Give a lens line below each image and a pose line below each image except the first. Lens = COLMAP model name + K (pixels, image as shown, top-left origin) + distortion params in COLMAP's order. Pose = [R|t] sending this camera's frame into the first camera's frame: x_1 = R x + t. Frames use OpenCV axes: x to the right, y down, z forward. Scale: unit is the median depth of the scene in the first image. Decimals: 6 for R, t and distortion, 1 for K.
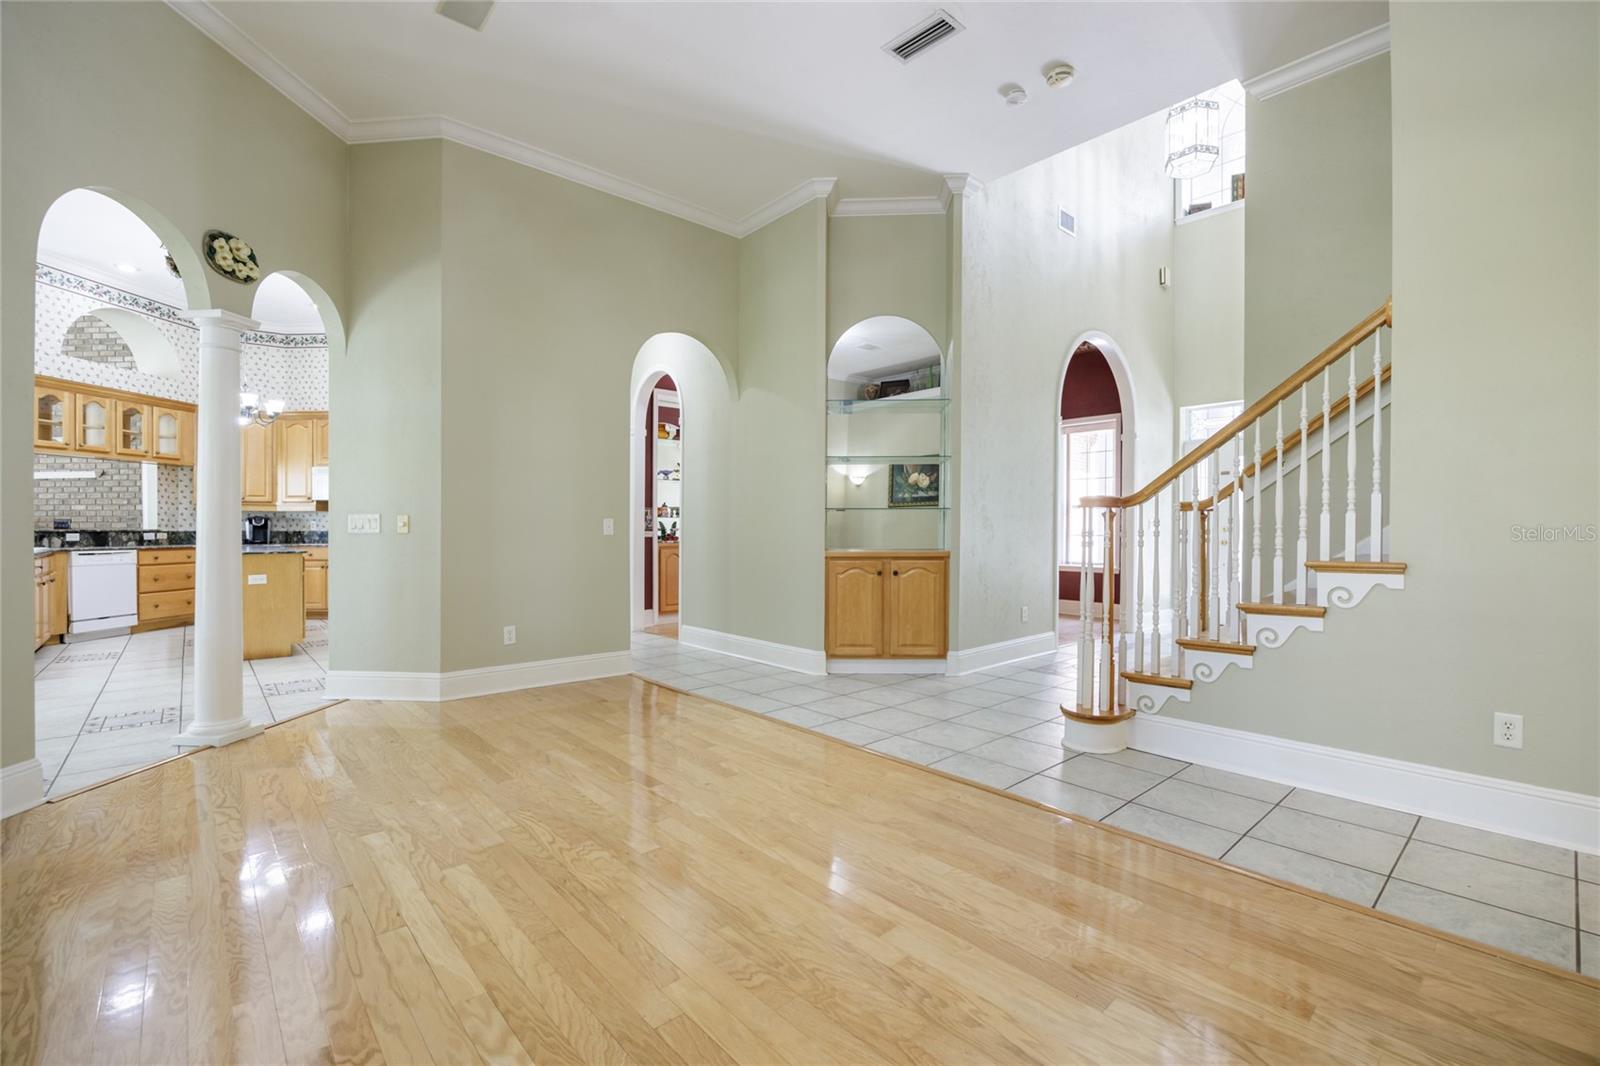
lens RADIAL K [[703.2, 0, 808.3], [0, 703.2, 529.5], [0, 0, 1]] dist [-0.016959, -0.000083]
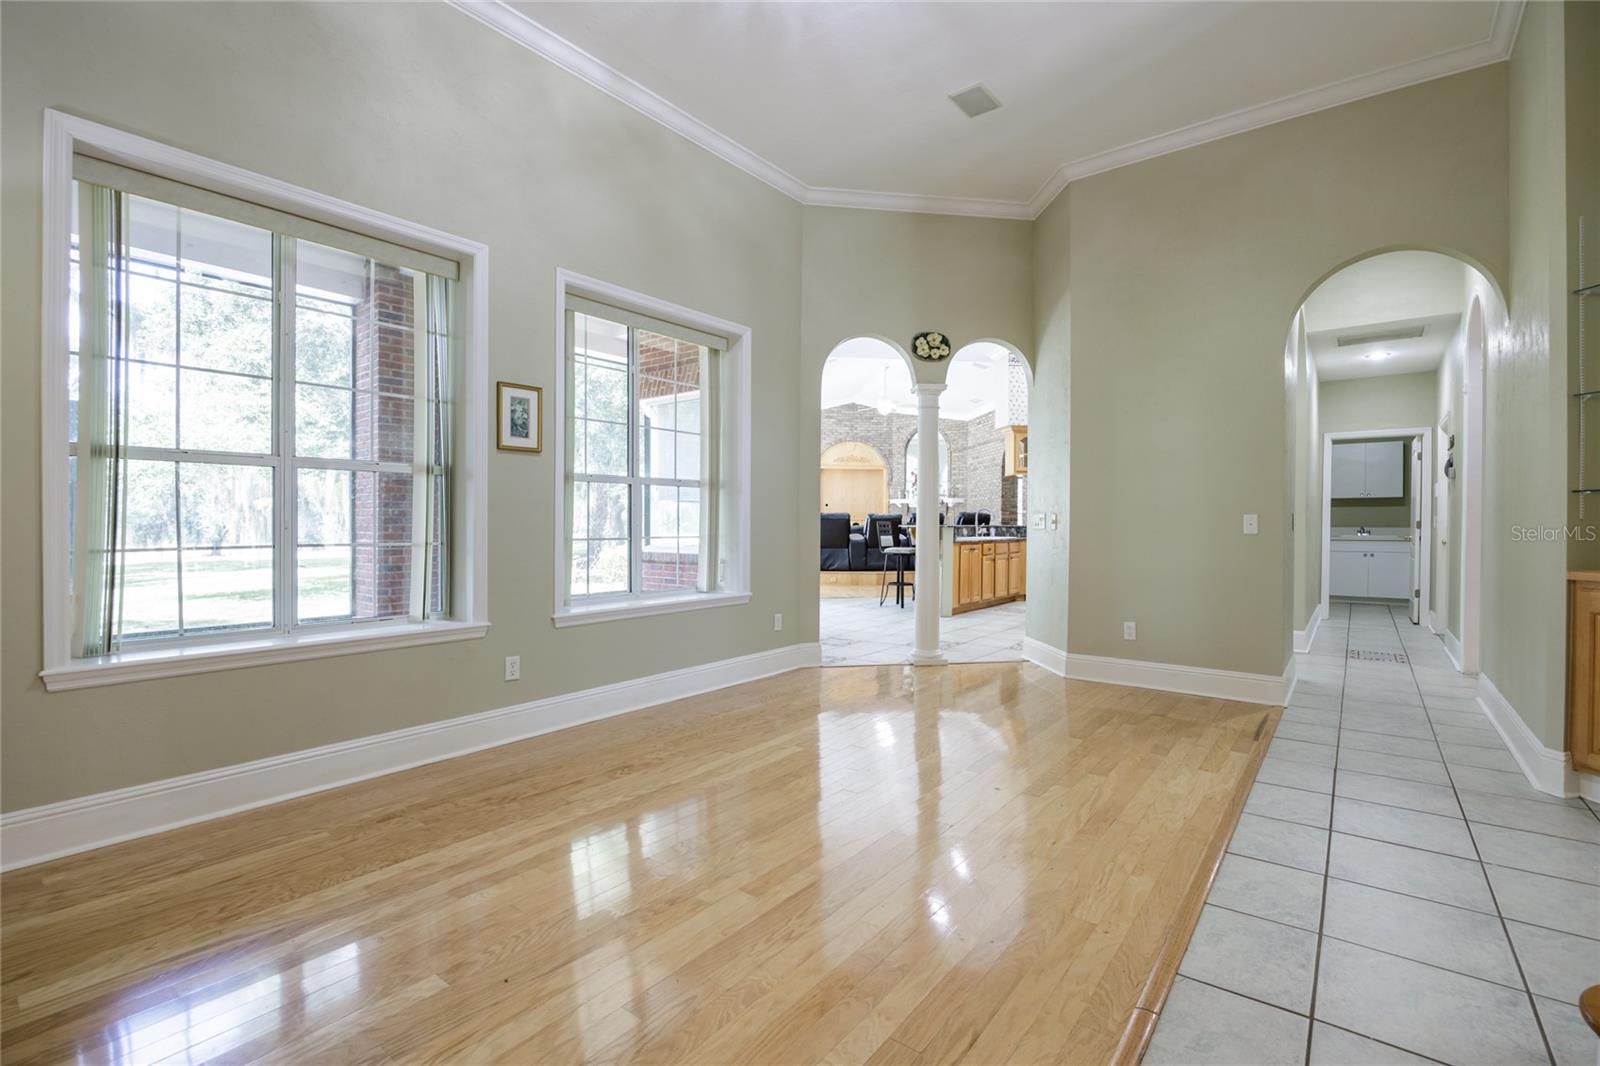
lens RADIAL K [[703.2, 0, 814.5], [0, 703.2, 524.7], [0, 0, 1]] dist [-0.016959, -0.000083]
pose [[0.178036, 0.003386, -0.984018, 0.582277], [-0.002722, 0.999992, 0.002948, -0.005578], [0.984020, 0.002154, 0.178044, 0.433251]]
